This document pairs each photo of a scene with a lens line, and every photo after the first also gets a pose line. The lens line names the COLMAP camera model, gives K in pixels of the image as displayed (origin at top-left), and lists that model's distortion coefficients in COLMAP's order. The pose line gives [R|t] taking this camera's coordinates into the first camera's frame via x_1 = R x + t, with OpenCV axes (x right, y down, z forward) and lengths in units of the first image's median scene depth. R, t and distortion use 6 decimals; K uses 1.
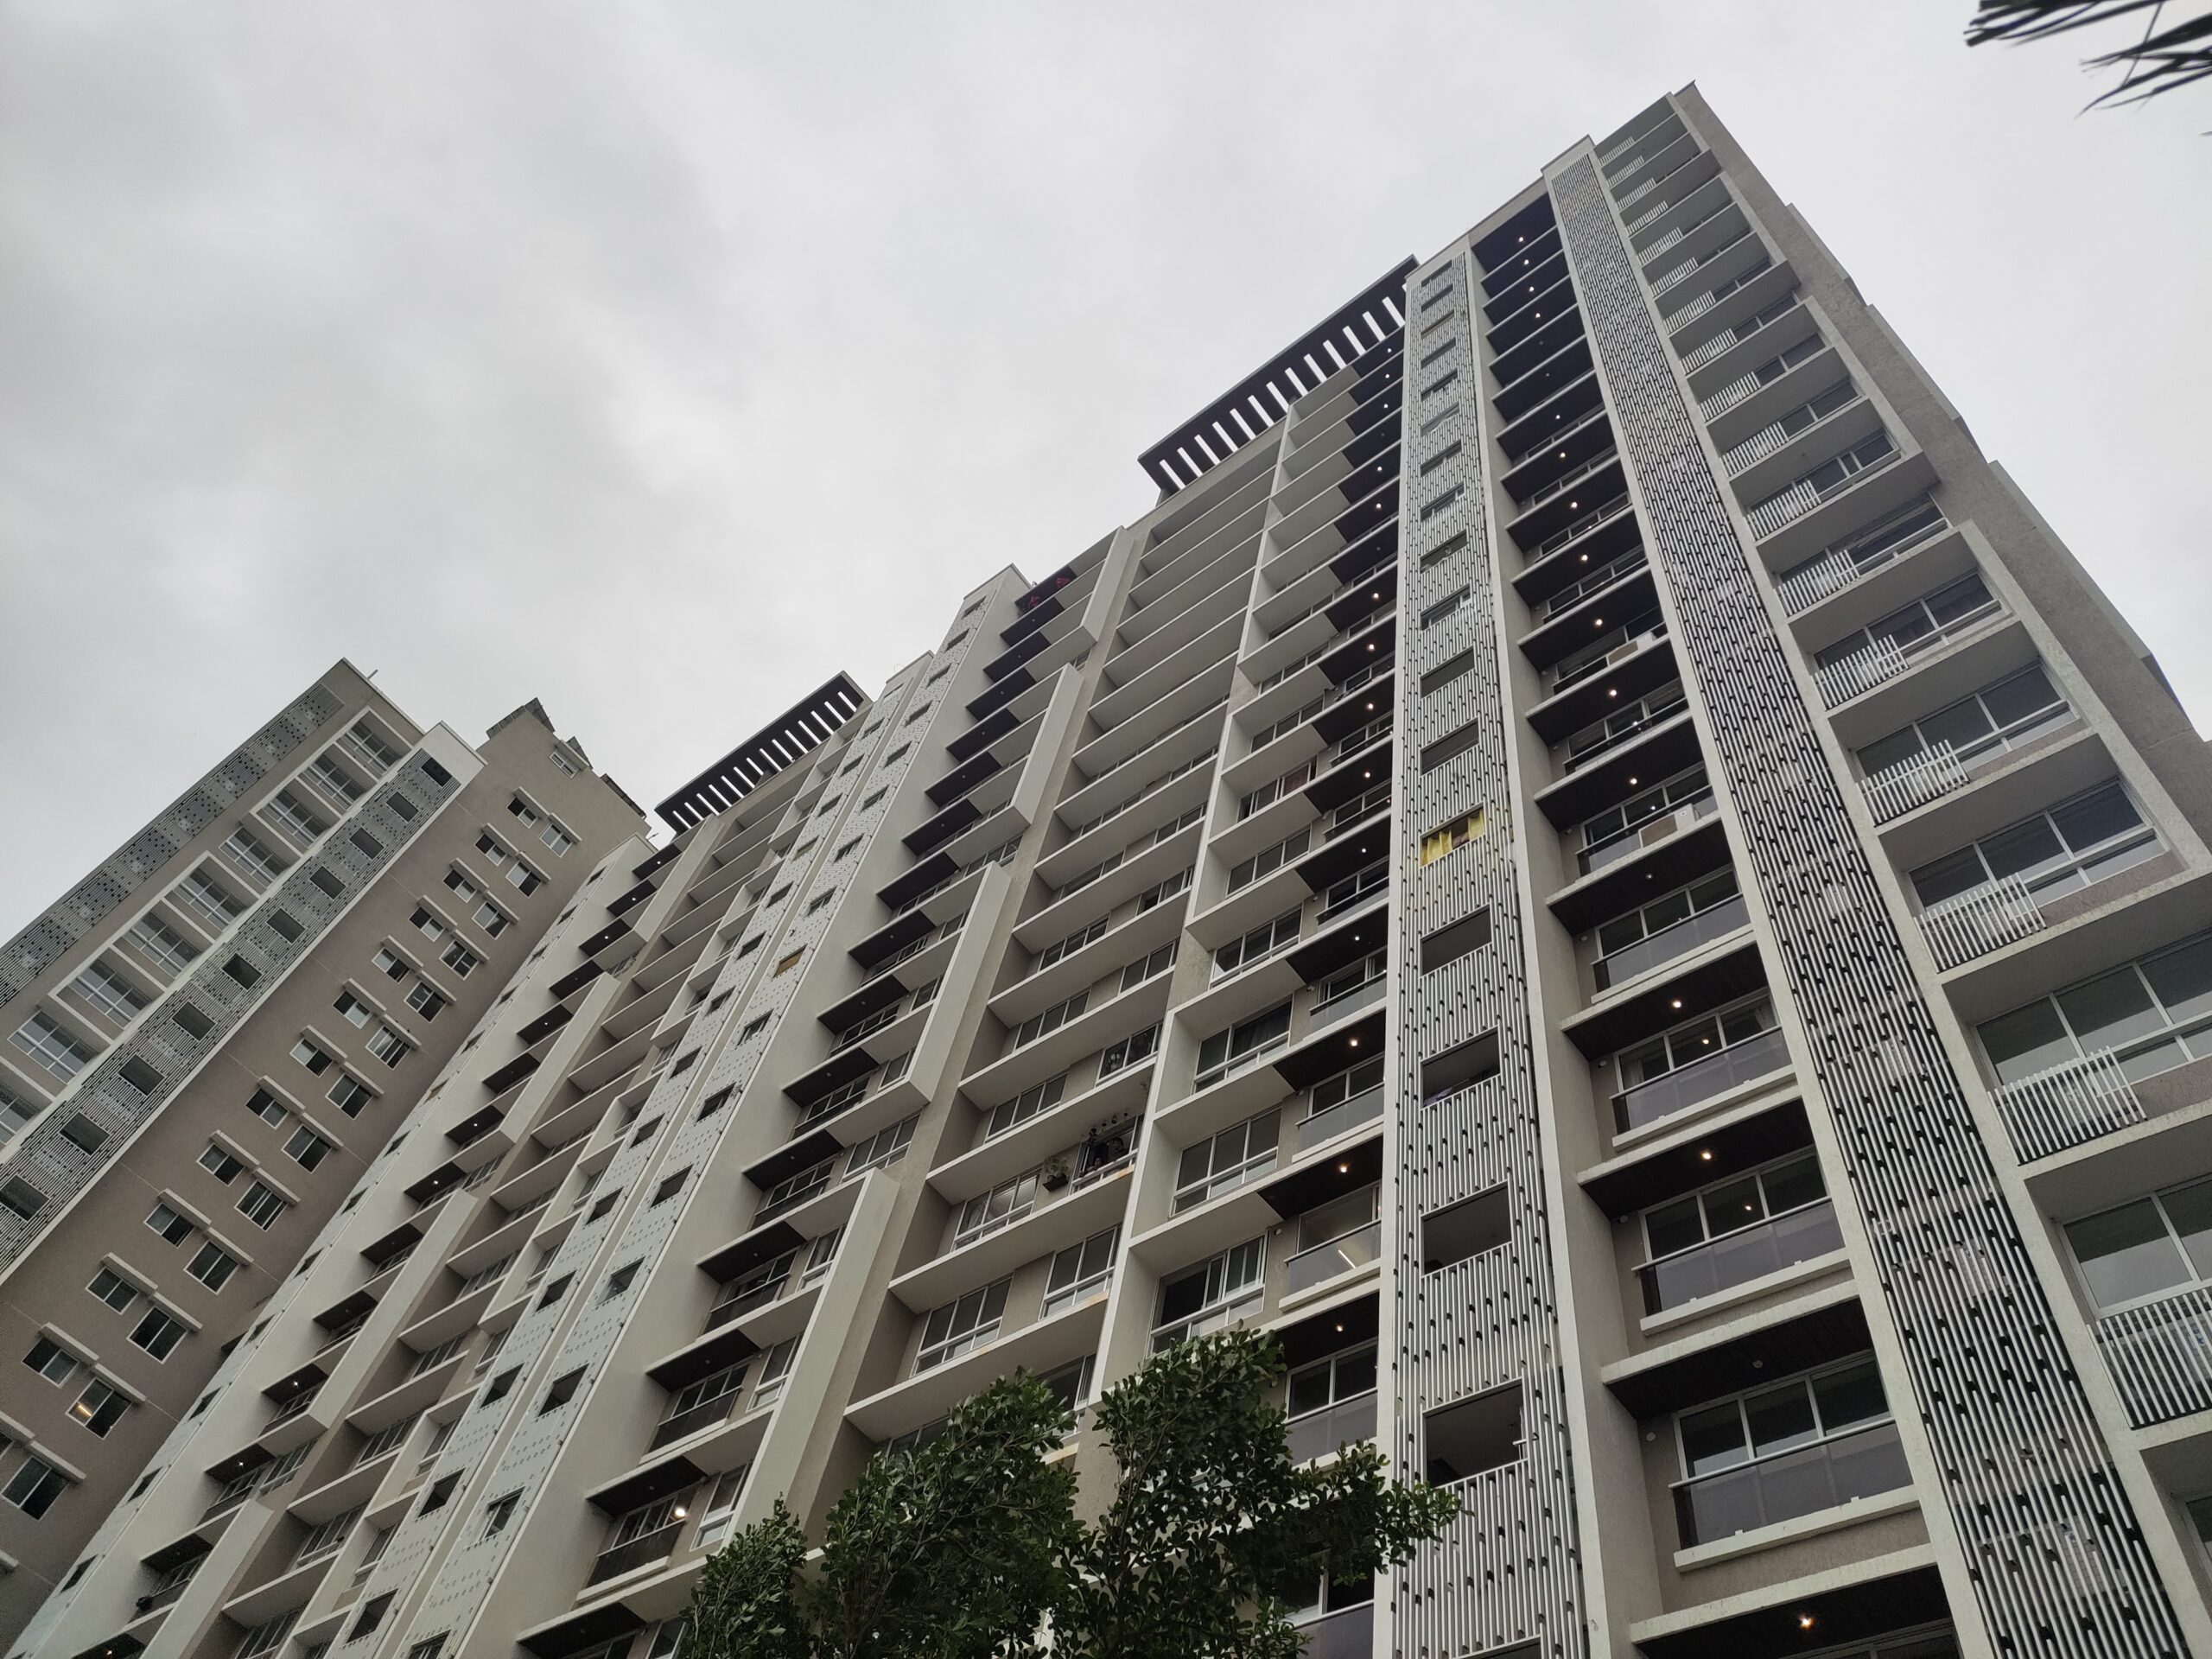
lens RADIAL K [[1566.1, 0, 1113.1], [0, 1566.1, 842.5], [0, 0, 1]] dist [0.027563, -0.018810]
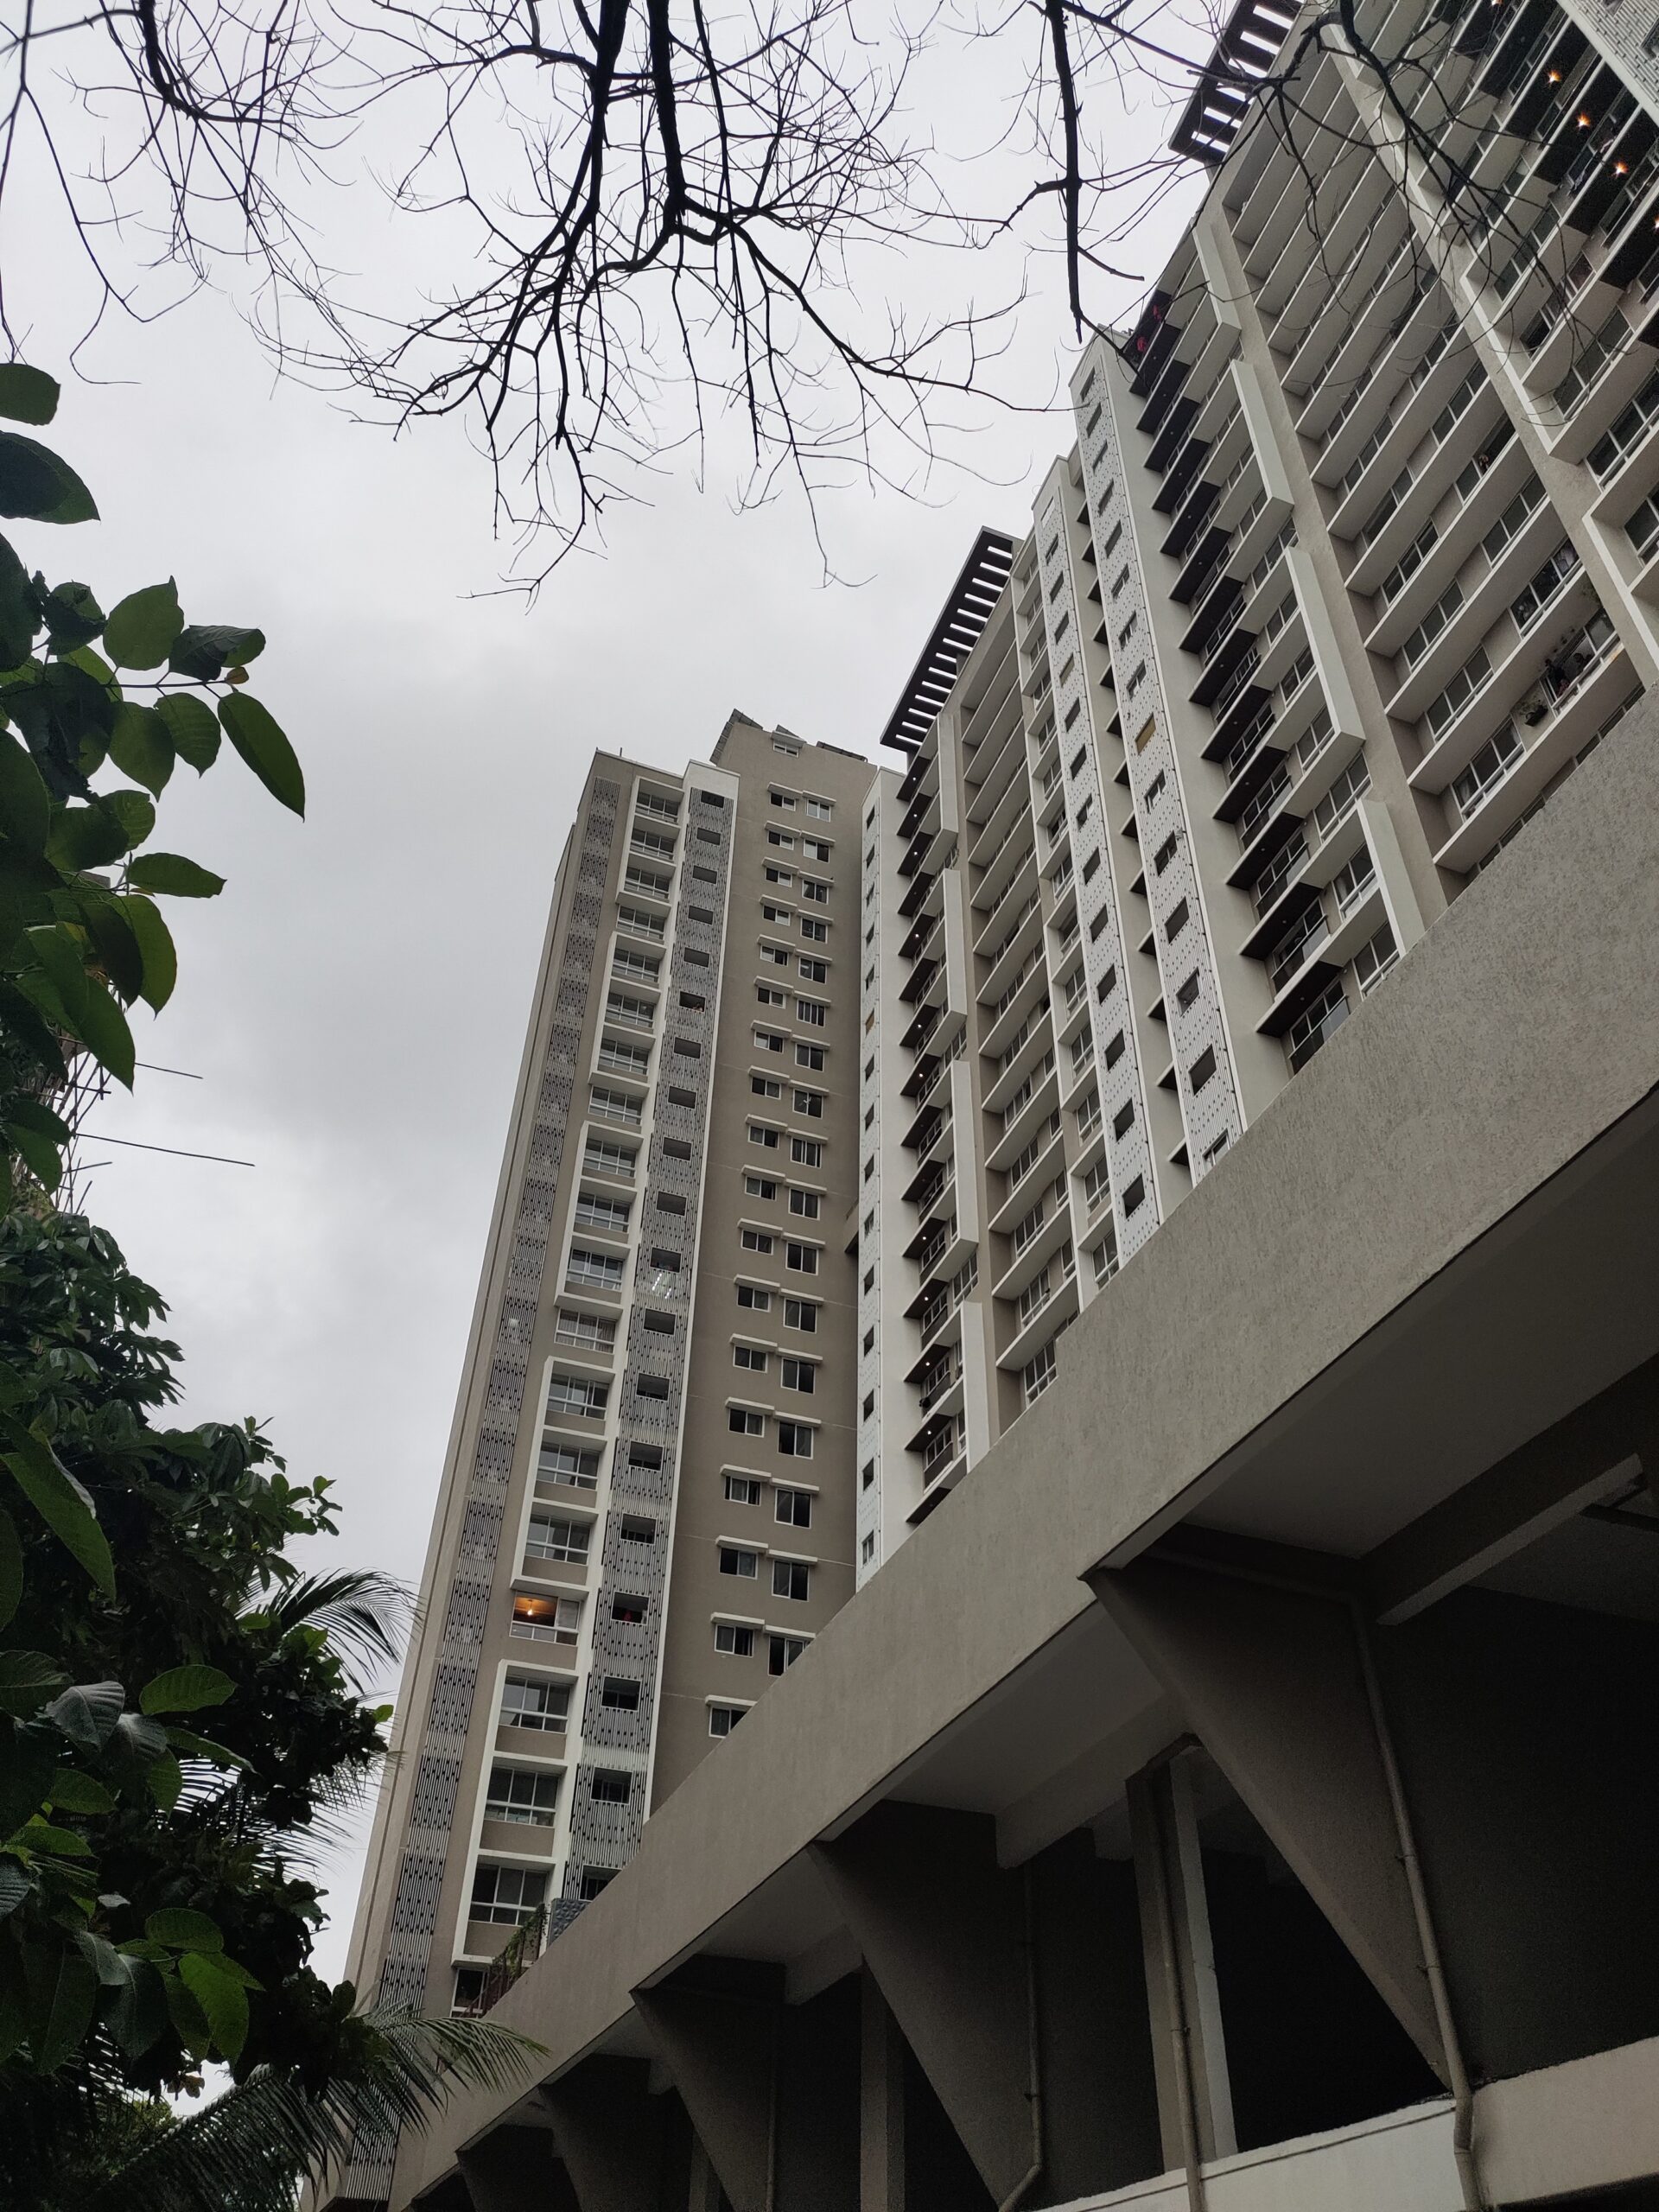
lens RADIAL K [[1566.1, 0, 821.0], [0, 1566.1, 1100.1], [0, 0, 1]] dist [0.027563, -0.018810]
pose [[0.850923, -0.424292, -0.309686, -0.128689], [0.483401, 0.863208, 0.145583, 0.020096], [0.205554, -0.273582, 0.939628, -0.143186]]
